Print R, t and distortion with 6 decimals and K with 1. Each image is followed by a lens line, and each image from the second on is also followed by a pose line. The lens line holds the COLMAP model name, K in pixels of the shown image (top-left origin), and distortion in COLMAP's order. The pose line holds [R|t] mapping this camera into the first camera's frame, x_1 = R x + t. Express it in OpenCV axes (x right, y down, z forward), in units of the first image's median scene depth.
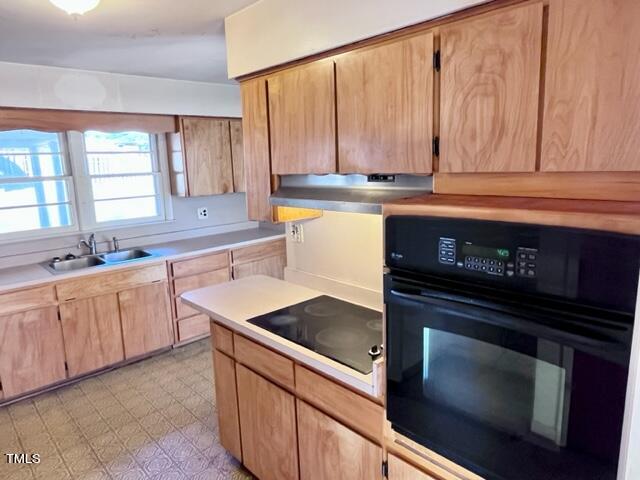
lens RADIAL K [[431.9, 0, 315.3], [0, 431.9, 236.7], [0, 0, 1]] dist [0.000423, 0.005515]
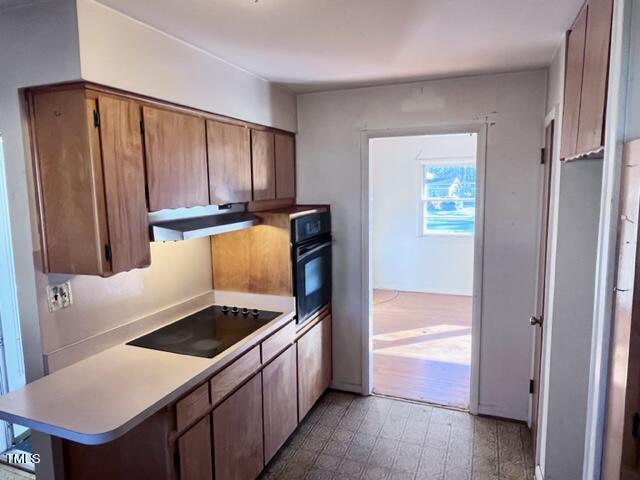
lens RADIAL K [[431.9, 0, 319.2], [0, 431.9, 239.3], [0, 0, 1]] dist [0.000423, 0.005515]
pose [[-0.441390, -0.069381, 0.894629, -1.161845], [0.190441, 0.967050, 0.168957, -0.187097], [-0.876873, 0.244950, -0.413634, 1.174580]]
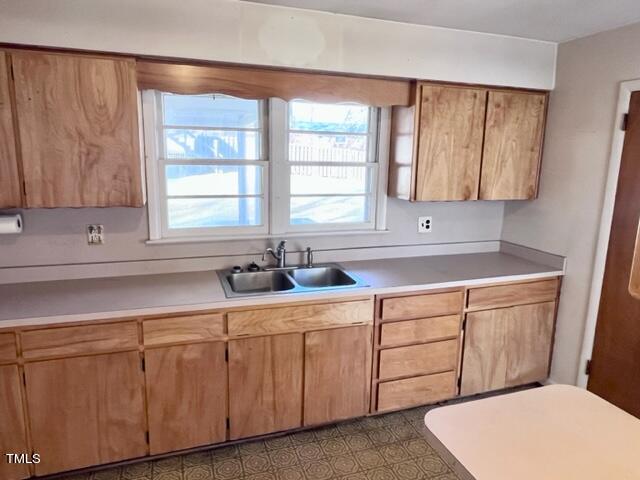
lens RADIAL K [[431.9, 0, 318.3], [0, 431.9, 238.0], [0, 0, 1]] dist [0.000423, 0.005515]
pose [[0.912884, 0.127042, -0.387946, -0.173689], [-0.122173, 0.991808, 0.037304, -0.045404], [0.389507, 0.013342, 0.920927, 0.341439]]
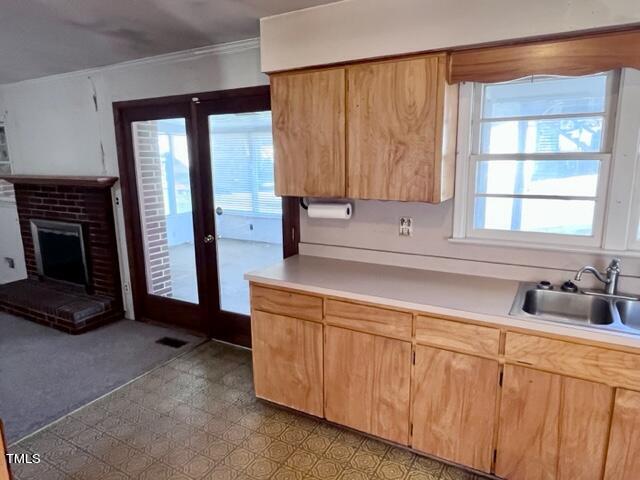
lens RADIAL K [[431.9, 0, 319.1], [0, 431.9, 241.1], [0, 0, 1]] dist [0.000423, 0.005515]
pose [[0.309506, 0.219055, -0.925322, -0.123319], [-0.168131, 0.970379, 0.173484, -0.061227], [0.935916, 0.101881, 0.337168, 0.449104]]
